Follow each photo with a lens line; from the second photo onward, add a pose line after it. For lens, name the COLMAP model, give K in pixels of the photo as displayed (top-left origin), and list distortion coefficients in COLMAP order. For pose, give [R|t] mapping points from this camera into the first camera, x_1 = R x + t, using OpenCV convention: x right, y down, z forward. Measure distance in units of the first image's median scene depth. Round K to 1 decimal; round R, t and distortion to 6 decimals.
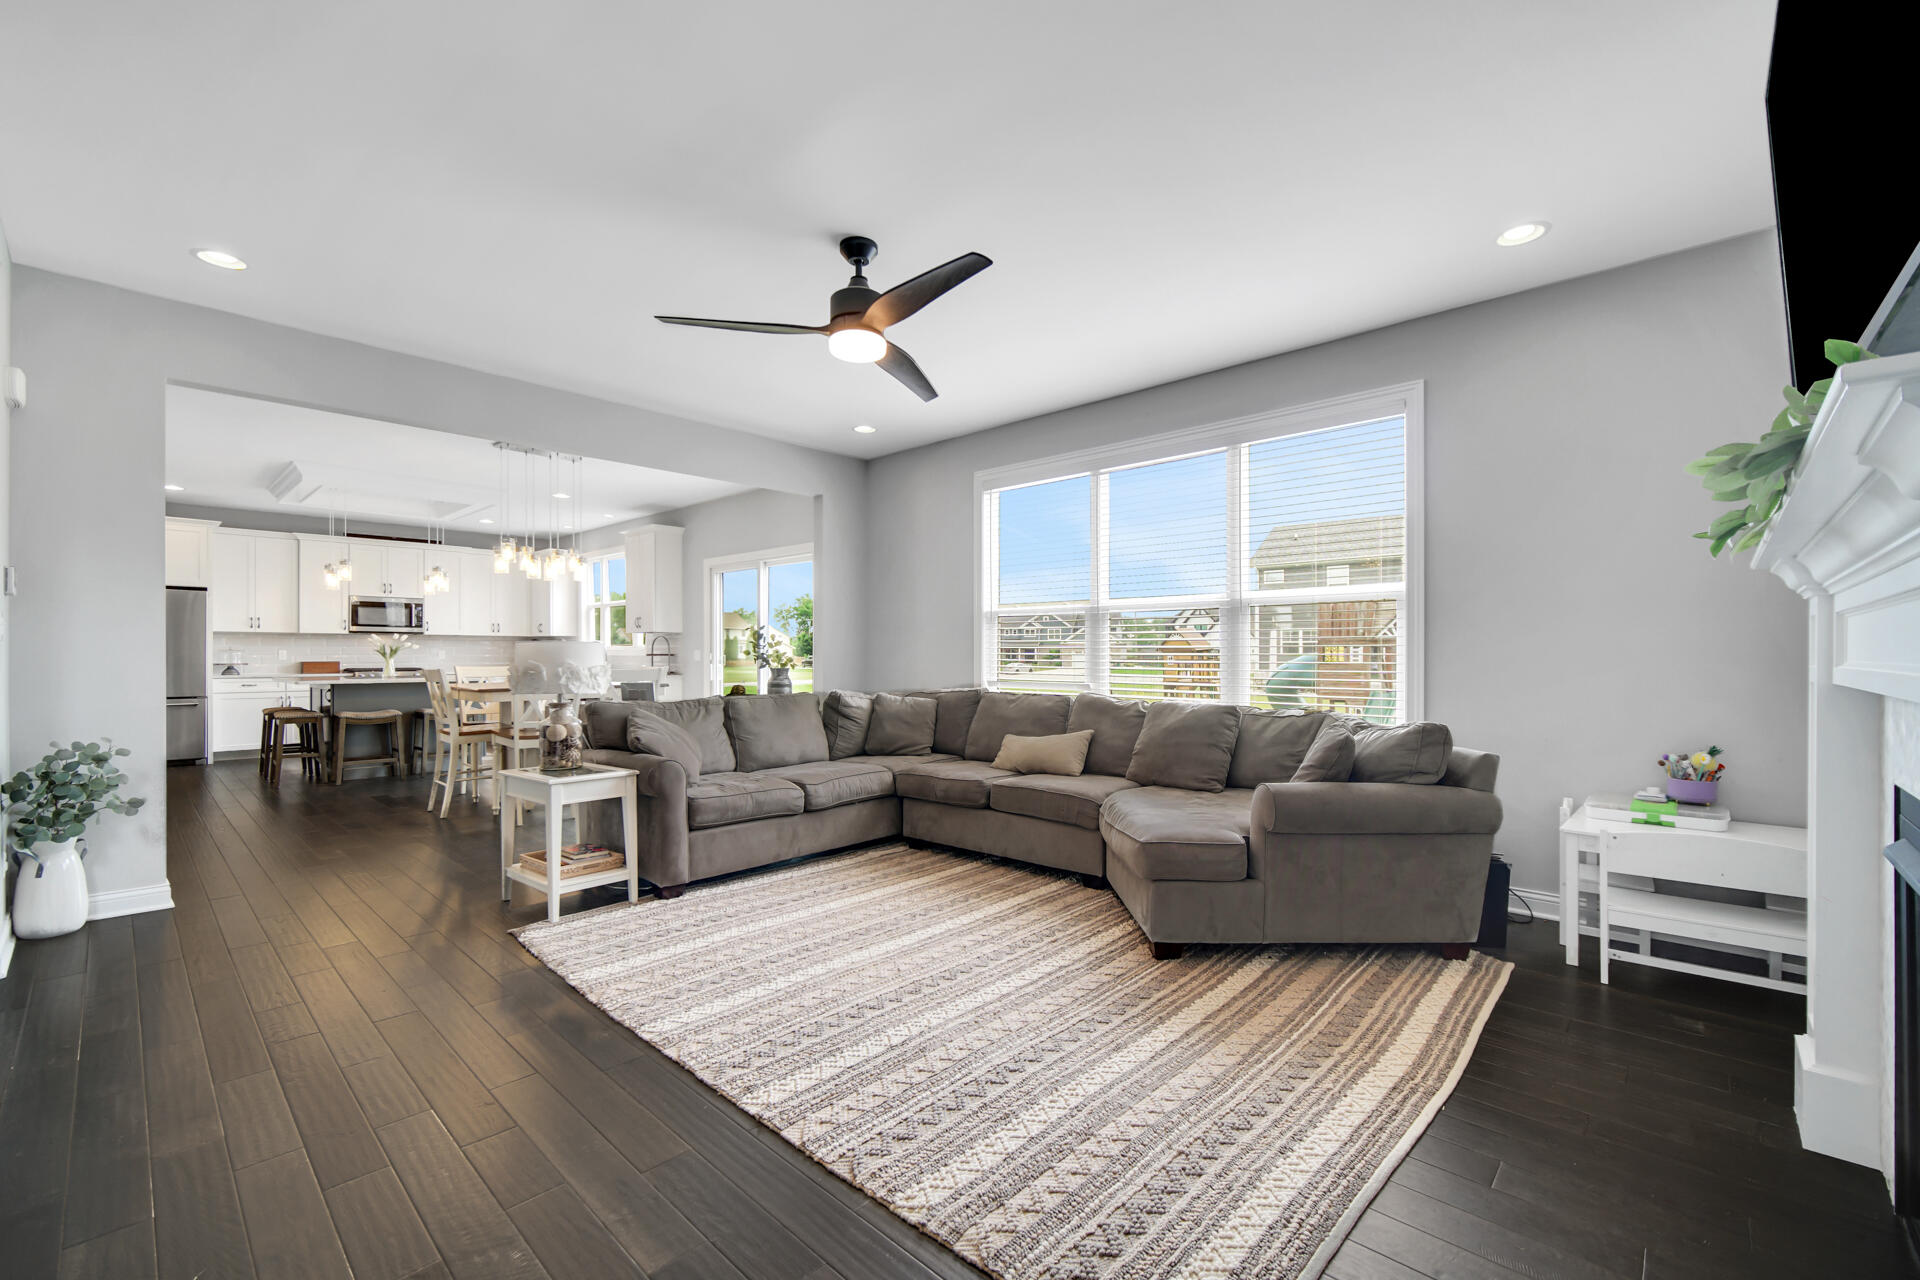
lens RADIAL K [[800.2, 0, 940.1], [0, 800.2, 644.0], [0, 0, 1]] dist [0.000926, -0.000042]
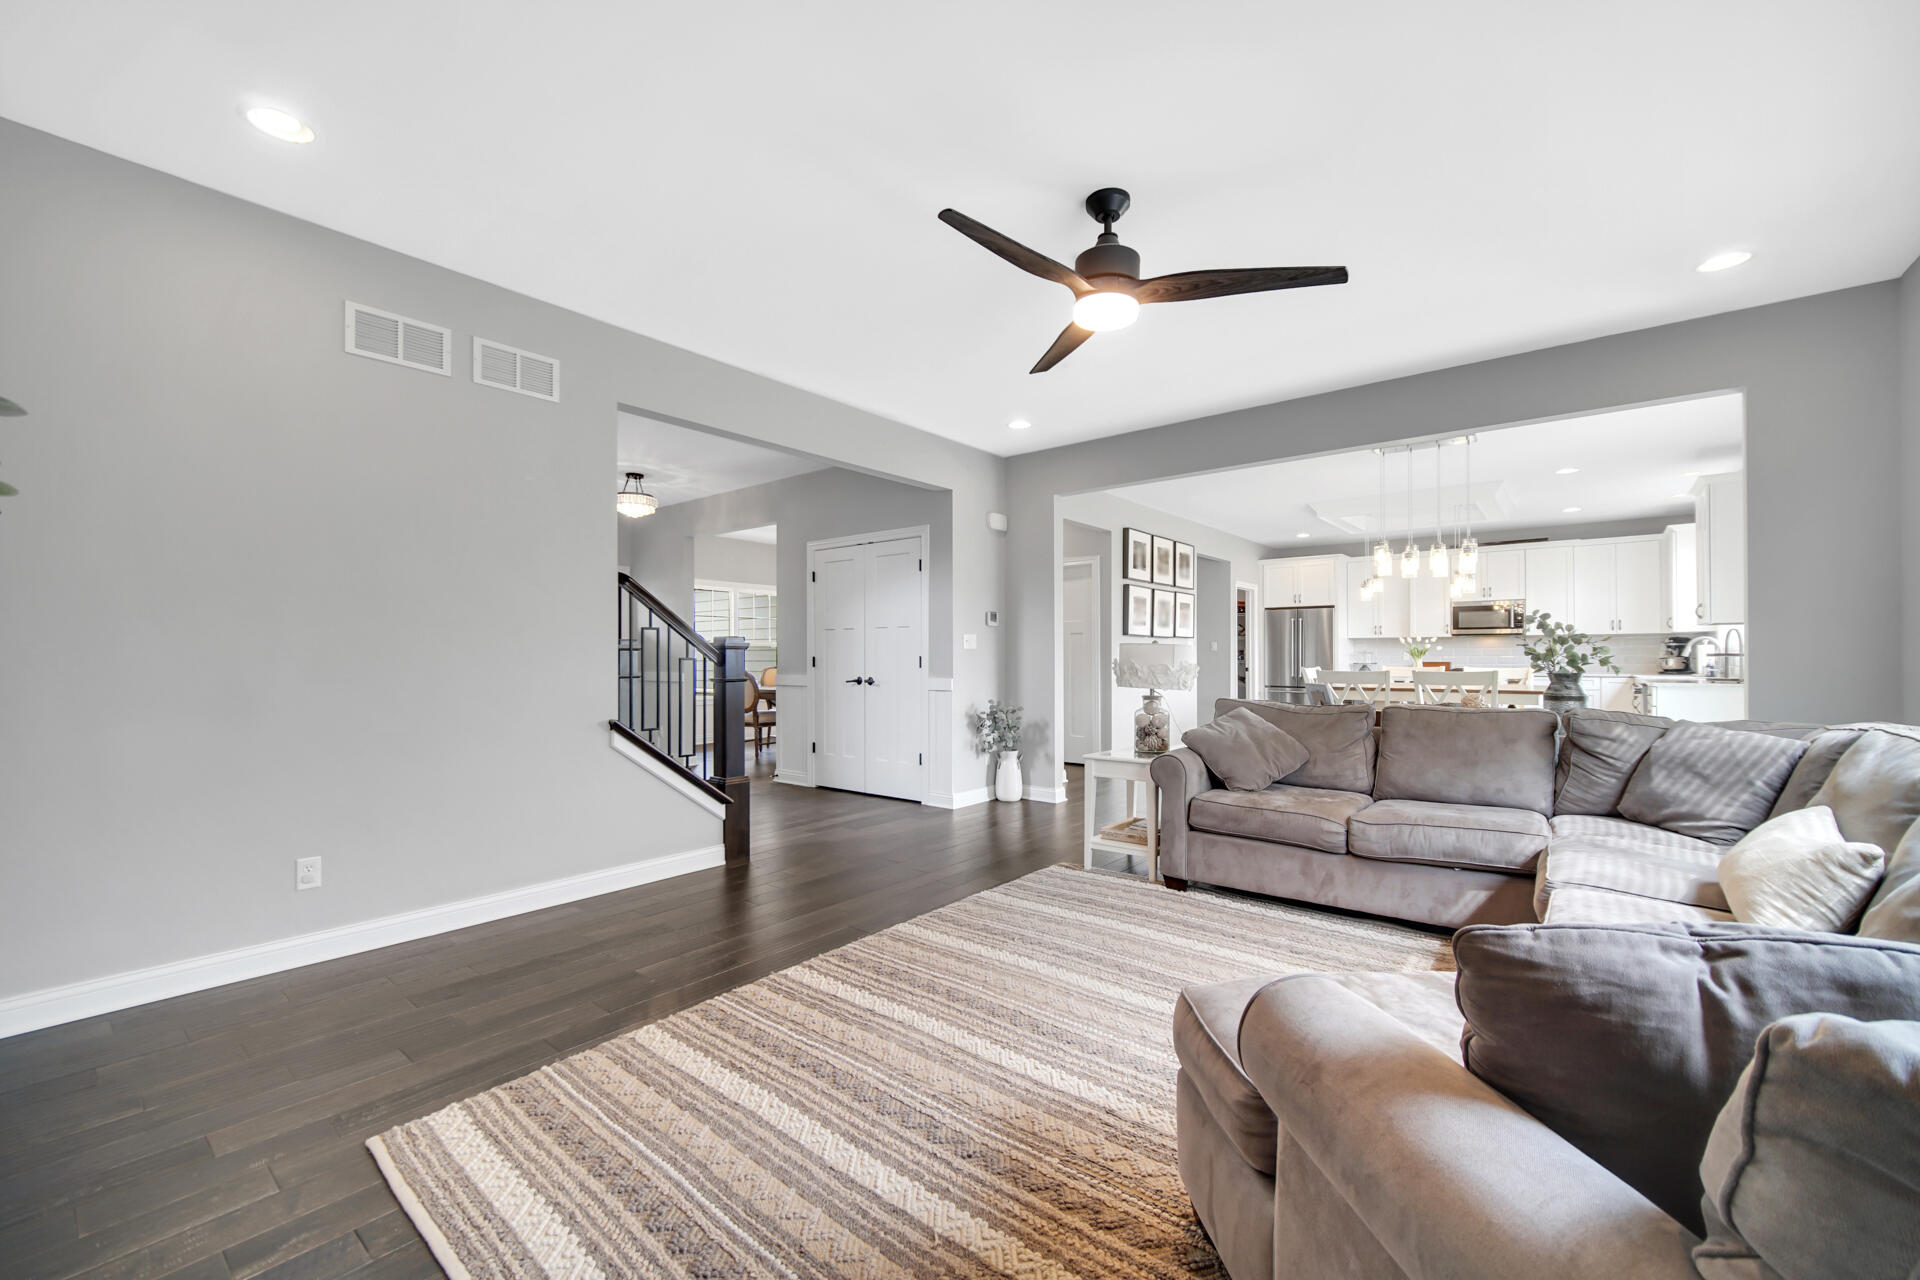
lens RADIAL K [[742.3, 0, 960.0], [0, 742.3, 640.0], [0, 0, 1]] dist [0.000288, -0.000005]
pose [[0.095990, -0.023365, -0.995108, 0.608006], [0.015157, 0.999643, -0.022010, 0.011268], [0.995267, -0.012970, 0.096310, 0.638107]]
